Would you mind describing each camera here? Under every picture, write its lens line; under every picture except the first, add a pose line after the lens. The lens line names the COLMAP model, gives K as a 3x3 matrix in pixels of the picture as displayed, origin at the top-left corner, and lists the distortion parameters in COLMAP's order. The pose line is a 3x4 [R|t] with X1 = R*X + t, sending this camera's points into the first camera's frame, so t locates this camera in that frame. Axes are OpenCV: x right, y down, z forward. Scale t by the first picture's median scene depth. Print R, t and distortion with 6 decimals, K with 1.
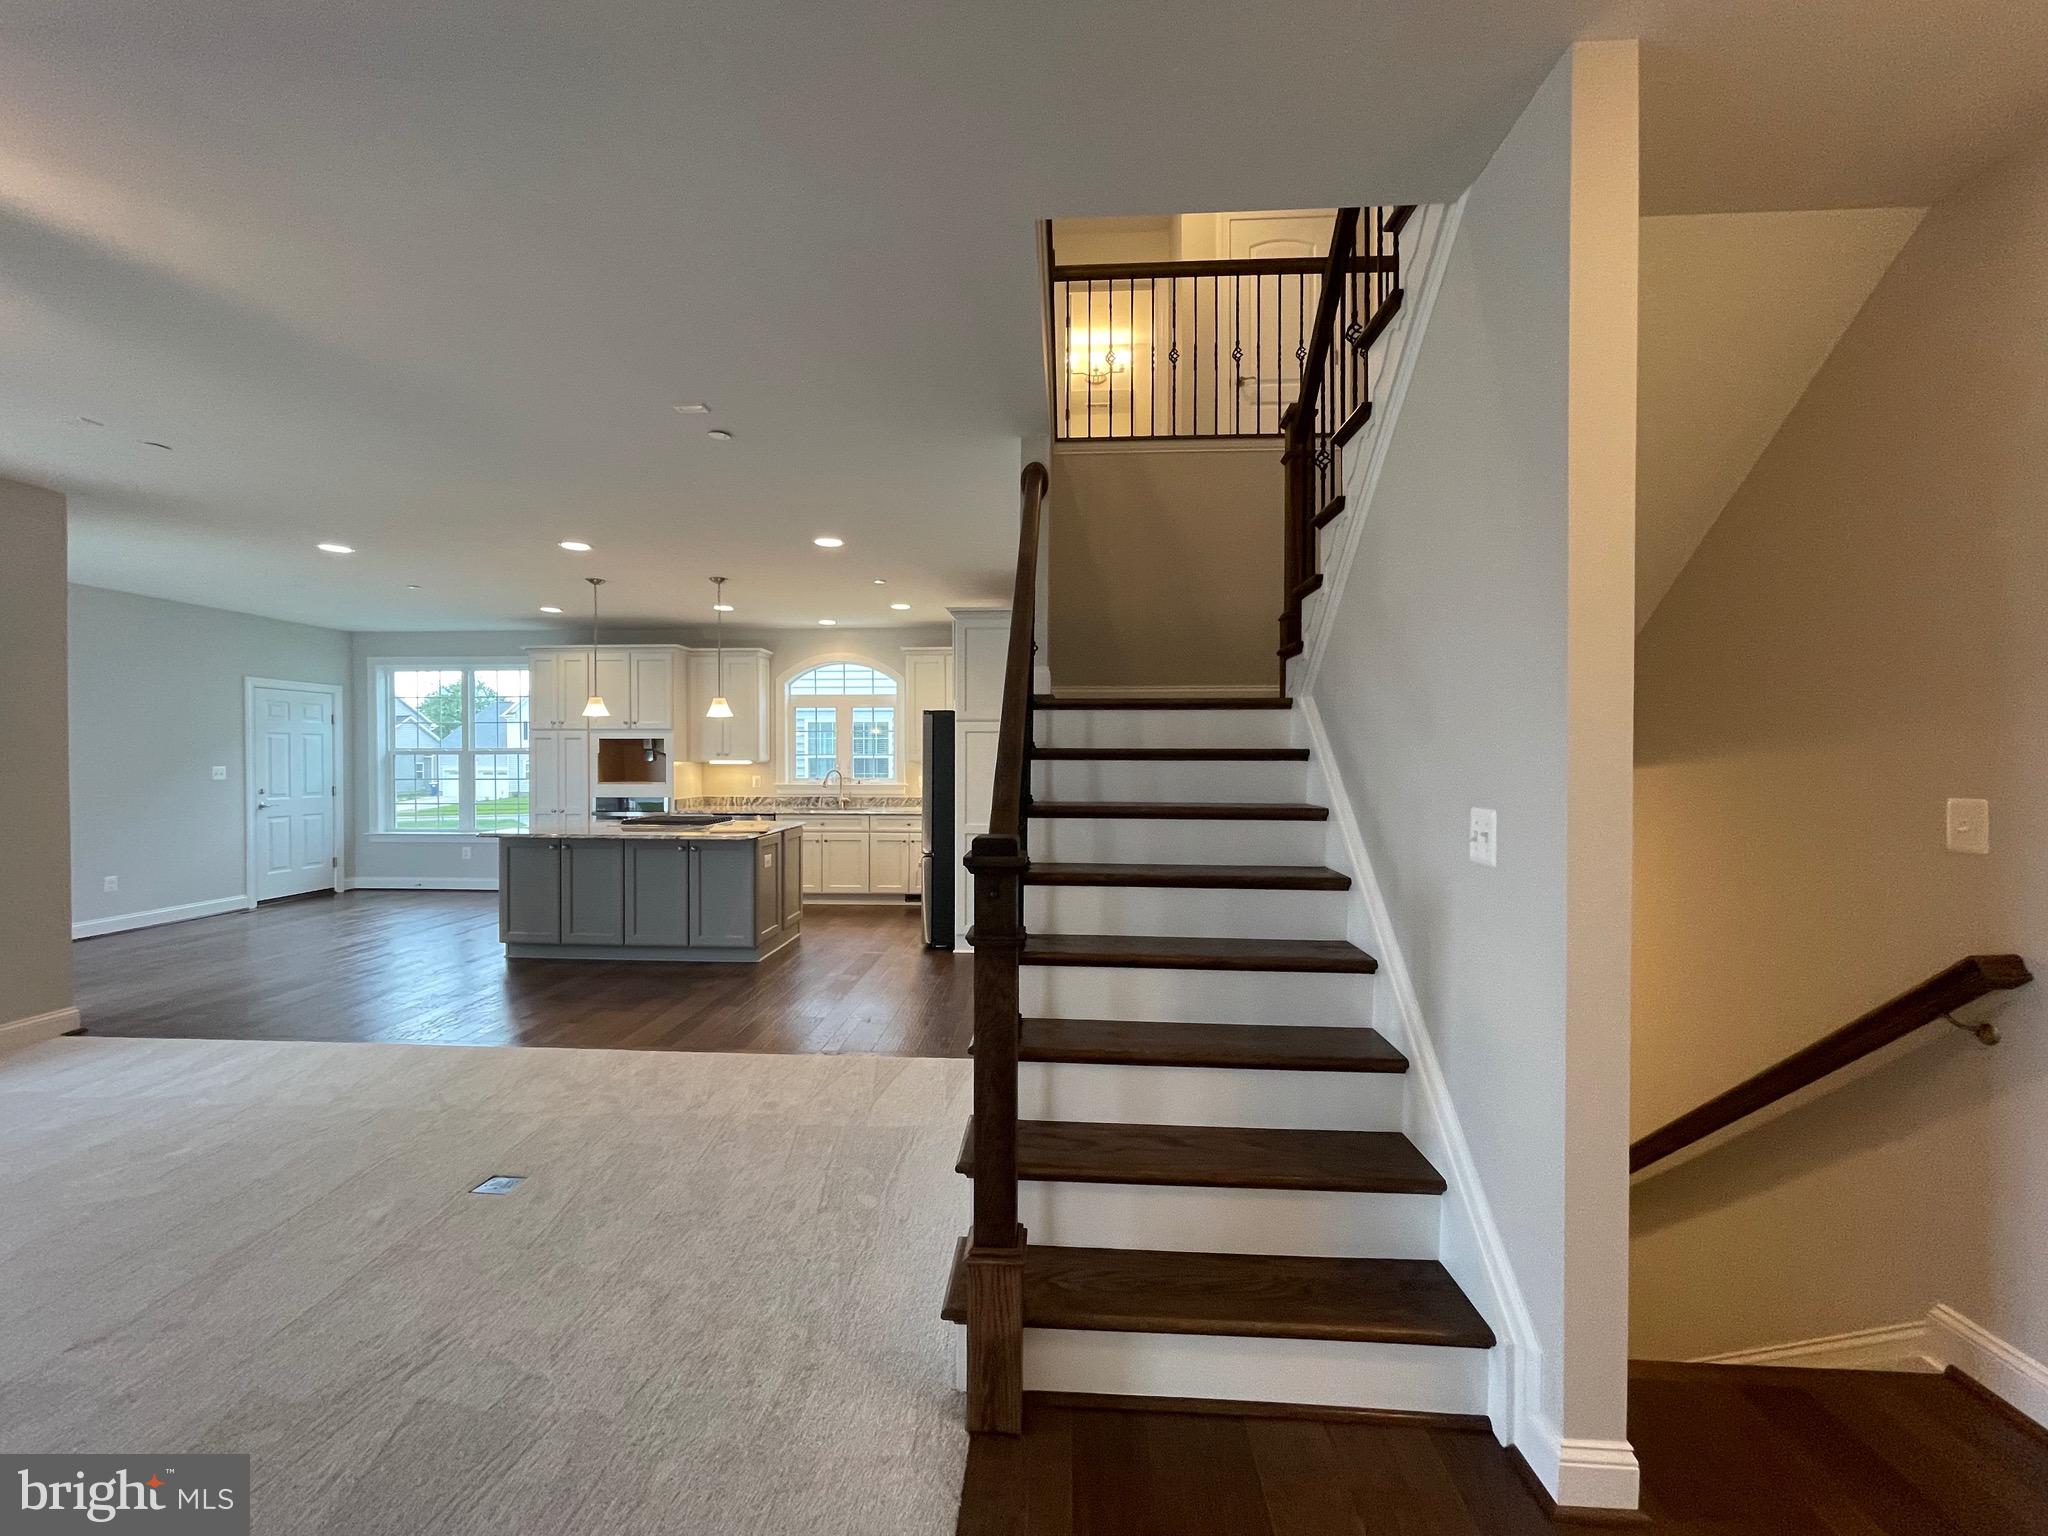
lens RADIAL K [[813.7, 0, 1024.0], [0, 813.7, 768.0], [0, 0, 1]] dist [-0.003684, -0.000085]
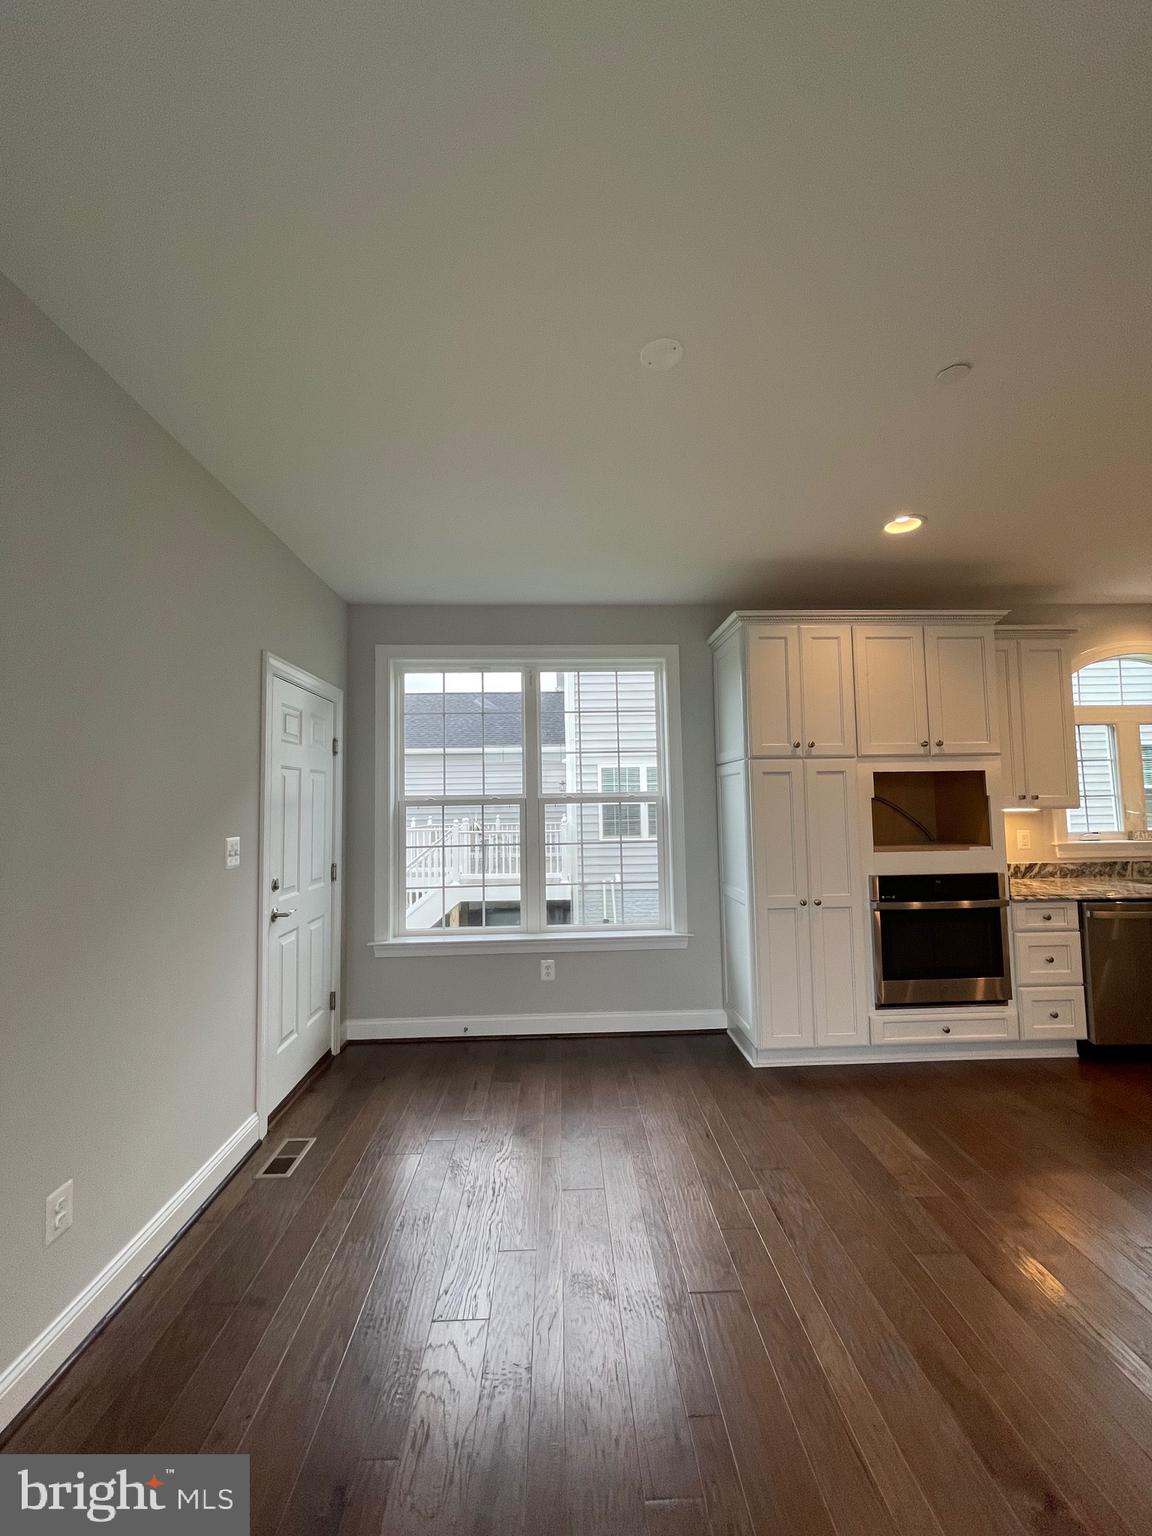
lens RADIAL K [[653.4, 0, 576.0], [0, 653.4, 768.0], [0, 0, 1]] dist [-0.001839, -0.000056]
pose [[0.995401, -0.011017, 0.095163, -0.811951], [0.017860, 0.997291, -0.071350, -0.010098], [-0.094120, 0.072721, 0.992901, 0.584837]]
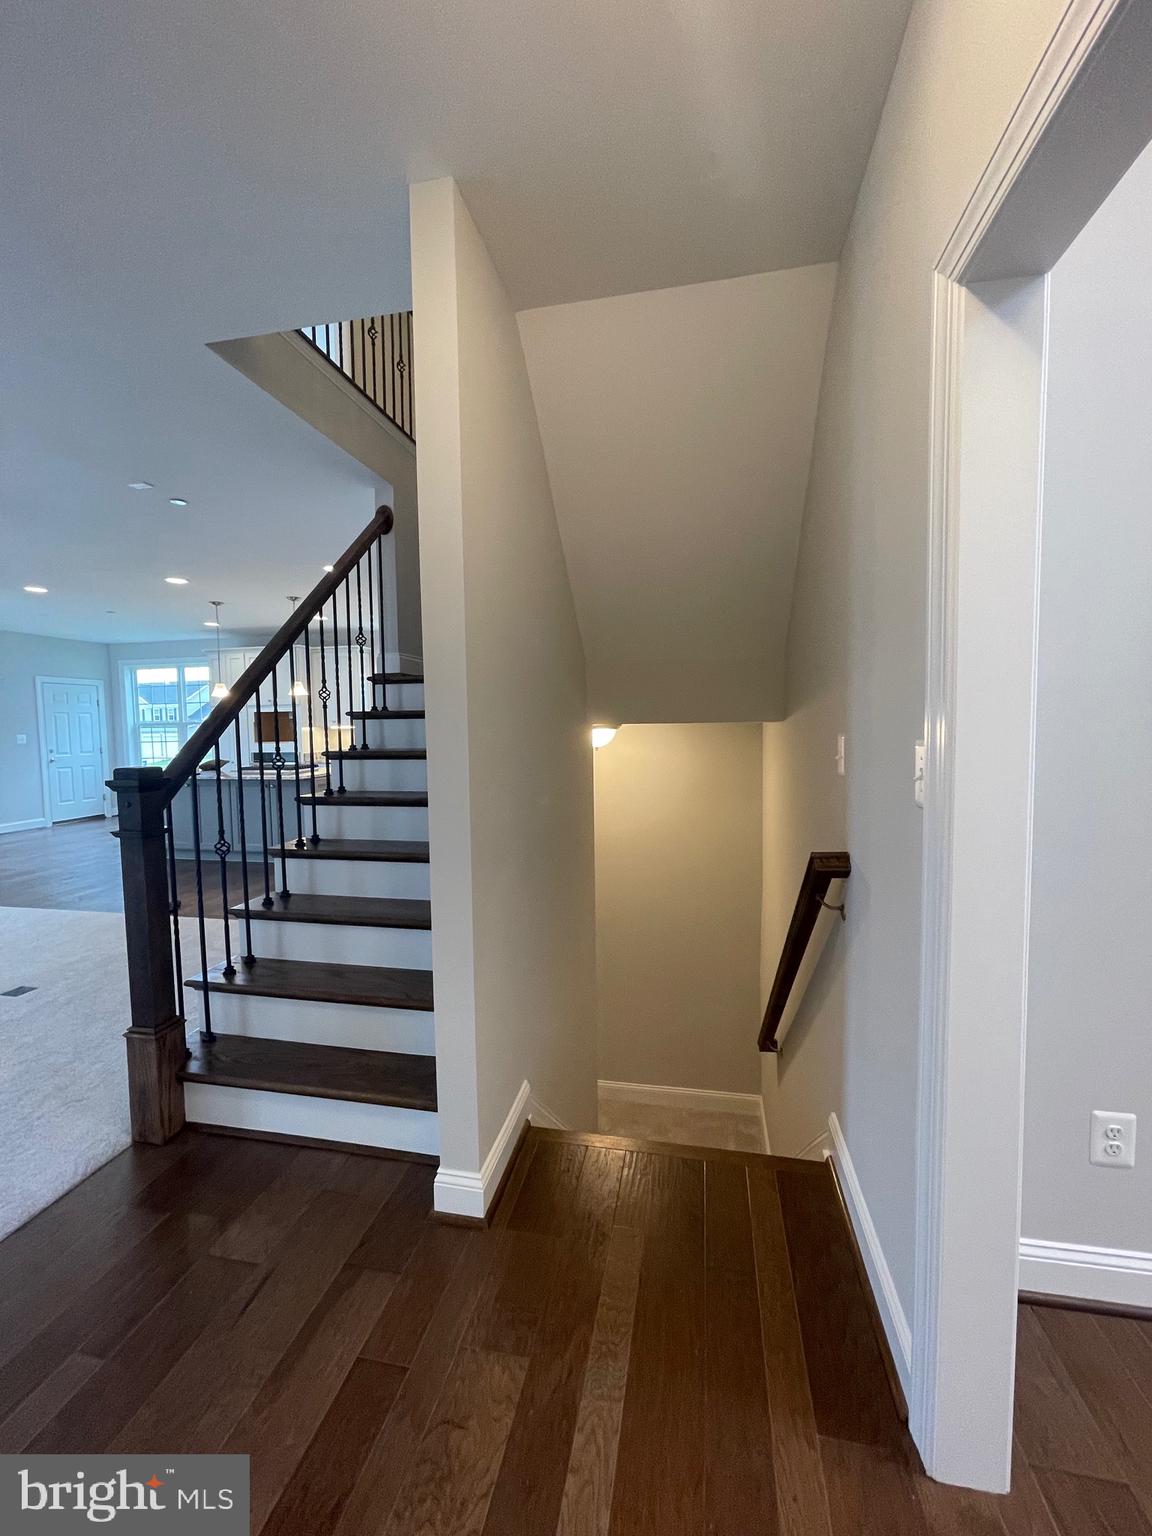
lens RADIAL K [[617.6, 0, 576.0], [0, 617.6, 768.0], [0, 0, 1]] dist [0.030762, -0.000001]
pose [[0.985206, -0.007970, -0.171187, 0.249416], [0.018876, 0.997887, 0.062172, 0.005255], [0.170330, -0.064483, 0.983275, -0.008382]]
